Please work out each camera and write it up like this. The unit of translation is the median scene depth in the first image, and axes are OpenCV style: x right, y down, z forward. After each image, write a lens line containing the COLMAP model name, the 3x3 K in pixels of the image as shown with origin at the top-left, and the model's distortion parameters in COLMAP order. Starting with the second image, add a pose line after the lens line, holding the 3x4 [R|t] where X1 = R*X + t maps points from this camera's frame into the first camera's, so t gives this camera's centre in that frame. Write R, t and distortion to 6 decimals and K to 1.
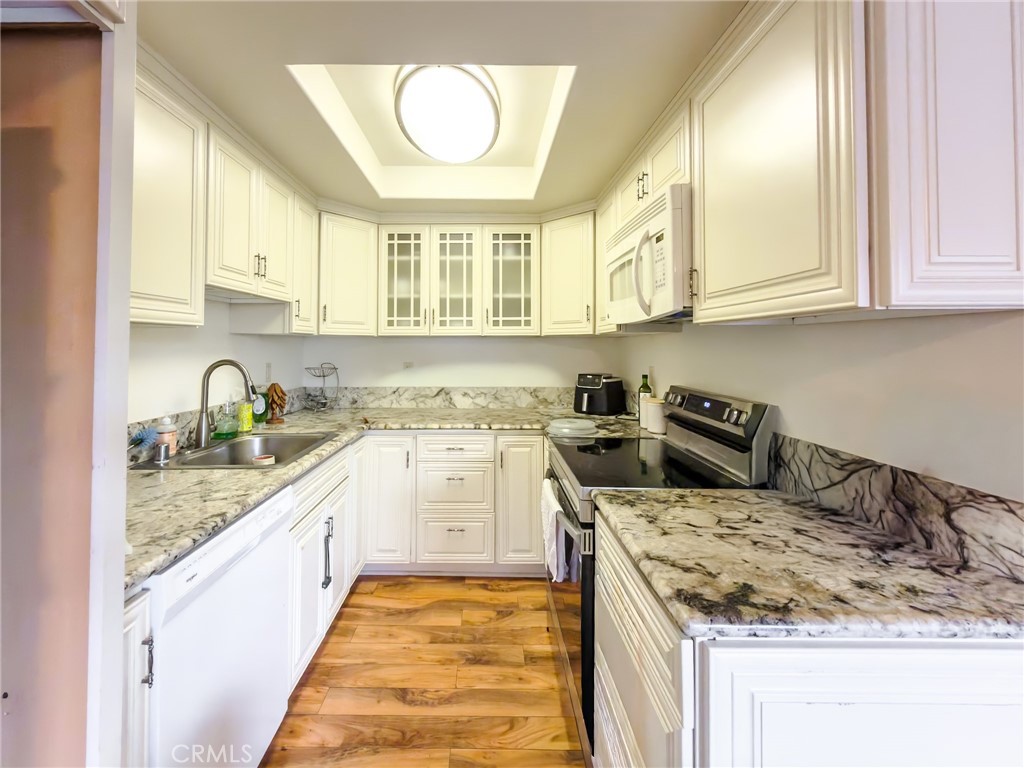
lens RADIAL K [[414.6, 0, 487.9], [0, 414.6, 341.5], [0, 0, 1]] dist [0.000964, 0.000028]
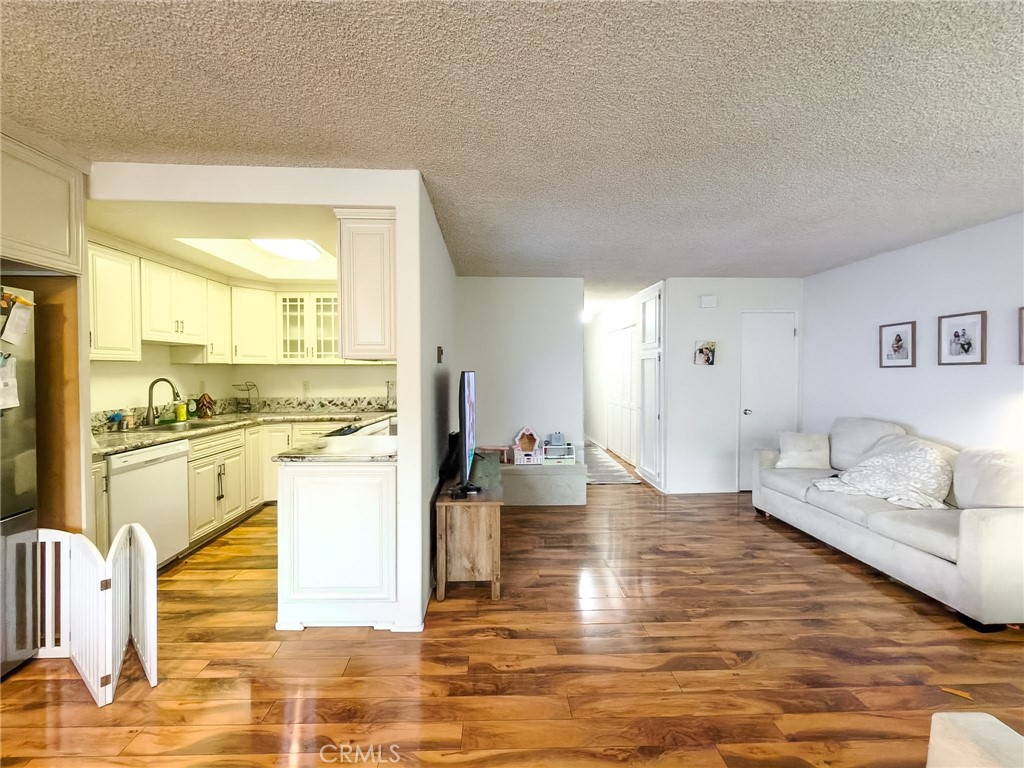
lens RADIAL K [[408.4, 0, 512.0], [0, 408.4, 384.0], [0, 0, 1]] dist [-0.001551, -0.000165]
pose [[0.999620, -0.002420, 0.027459, 0.640069], [0.001239, 0.999076, 0.042960, -0.004922], [-0.027537, -0.042910, 0.998699, -0.622285]]
